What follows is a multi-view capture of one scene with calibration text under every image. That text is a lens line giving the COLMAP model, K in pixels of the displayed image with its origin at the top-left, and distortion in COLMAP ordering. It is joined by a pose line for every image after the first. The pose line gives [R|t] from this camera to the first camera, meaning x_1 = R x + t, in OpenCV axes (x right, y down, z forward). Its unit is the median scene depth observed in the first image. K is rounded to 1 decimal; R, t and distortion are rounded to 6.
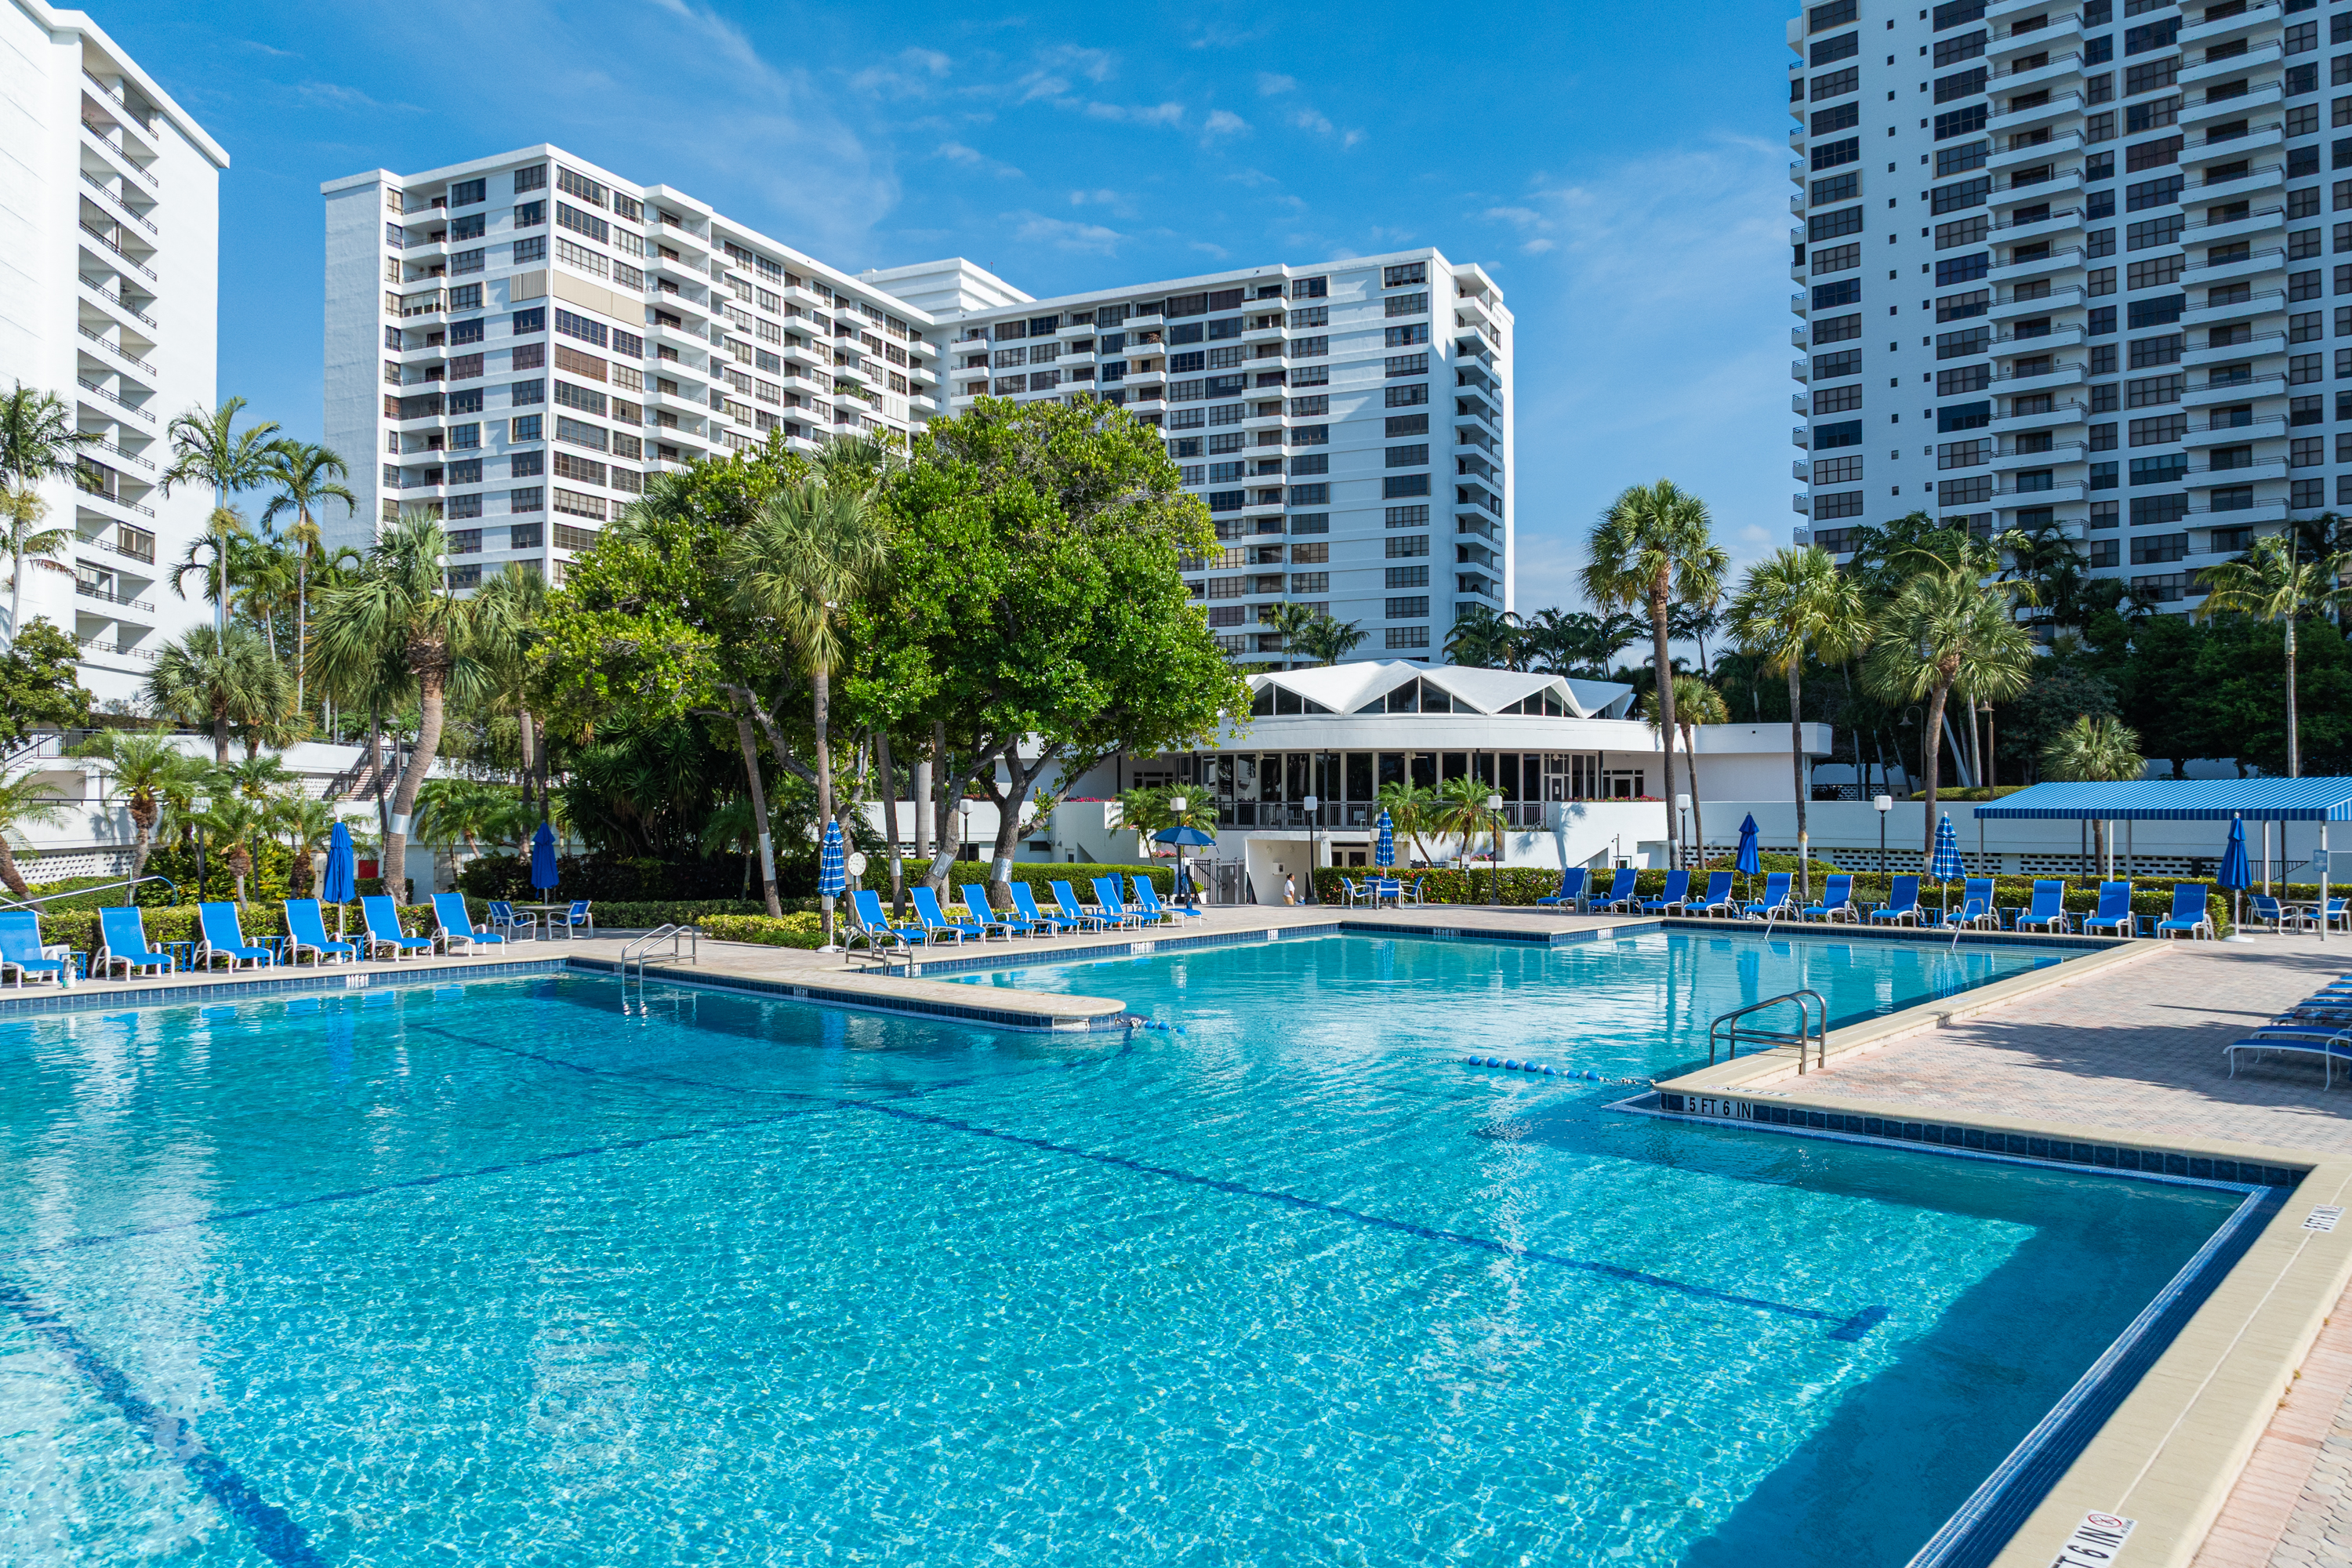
lens RADIAL K [[1661.9, 0, 1186.5], [0, 1661.9, 786.6], [0, 0, 1]] dist [0.002933, 0.000809]
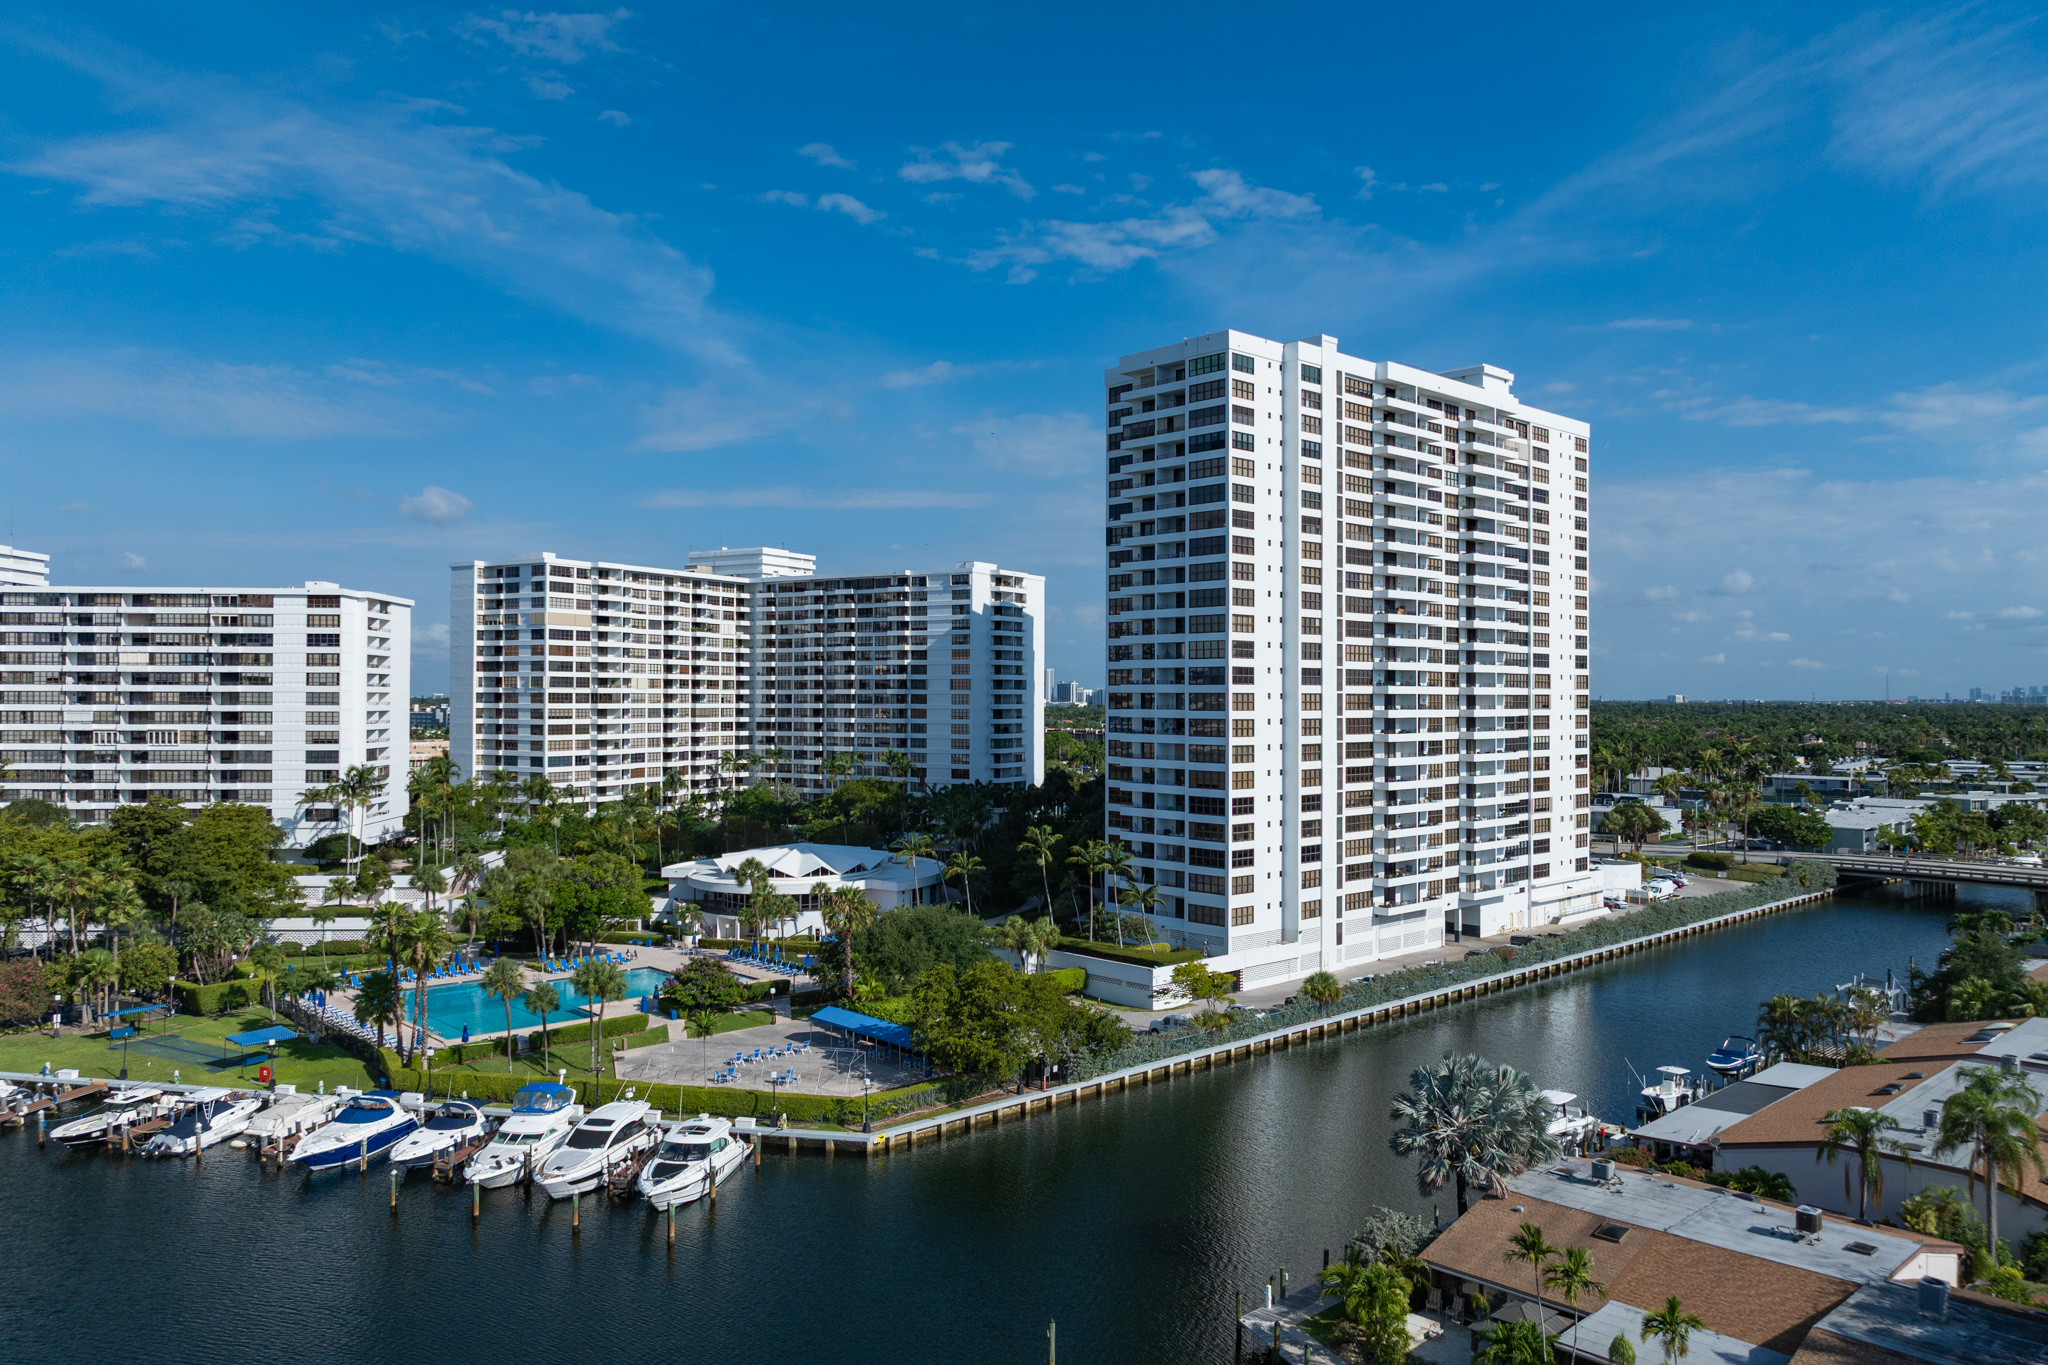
lens RADIAL K [[1447.1, 0, 1018.0], [0, 1447.1, 683.6], [0, 0, 1]] dist [0.002933, 0.000809]
pose [[0.994652, -0.004204, -0.103202, 0.418825], [0.003818, 0.999985, -0.003941, -0.190921], [0.103217, 0.003526, 0.994653, -0.812884]]
